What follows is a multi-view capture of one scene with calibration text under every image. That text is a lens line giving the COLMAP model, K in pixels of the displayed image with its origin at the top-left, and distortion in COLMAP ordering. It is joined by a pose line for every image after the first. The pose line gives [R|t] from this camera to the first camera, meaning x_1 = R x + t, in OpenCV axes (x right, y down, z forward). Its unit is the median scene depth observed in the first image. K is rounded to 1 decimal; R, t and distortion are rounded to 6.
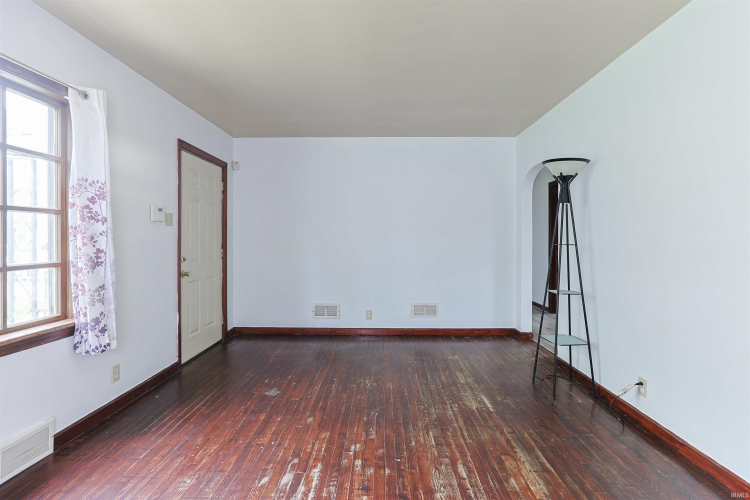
lens RADIAL K [[360.9, 0, 379.0], [0, 360.9, 245.8], [0, 0, 1]] dist [-0.019842, 0.012828]
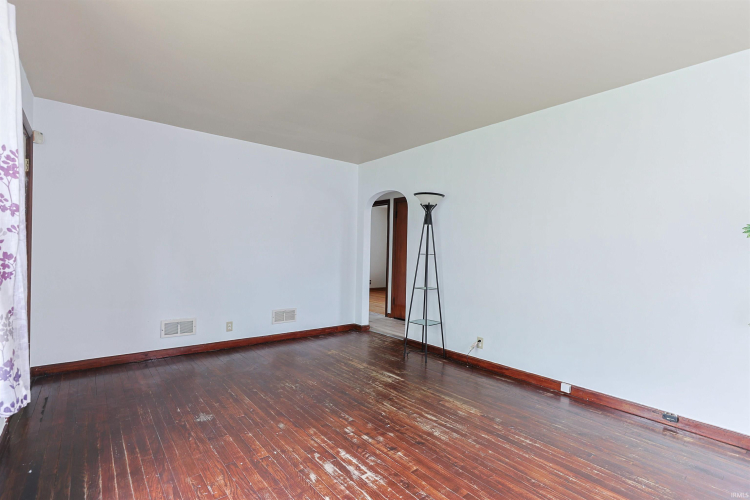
lens RADIAL K [[351.8, 0, 385.3], [0, 351.8, 263.8], [0, 0, 1]] dist [-0.001991, 0.000700]
pose [[0.766717, -0.007442, 0.641942, -0.615725], [-0.007853, 0.999749, 0.020969, 0.009242], [-0.641937, -0.021118, 0.766467, 0.071750]]
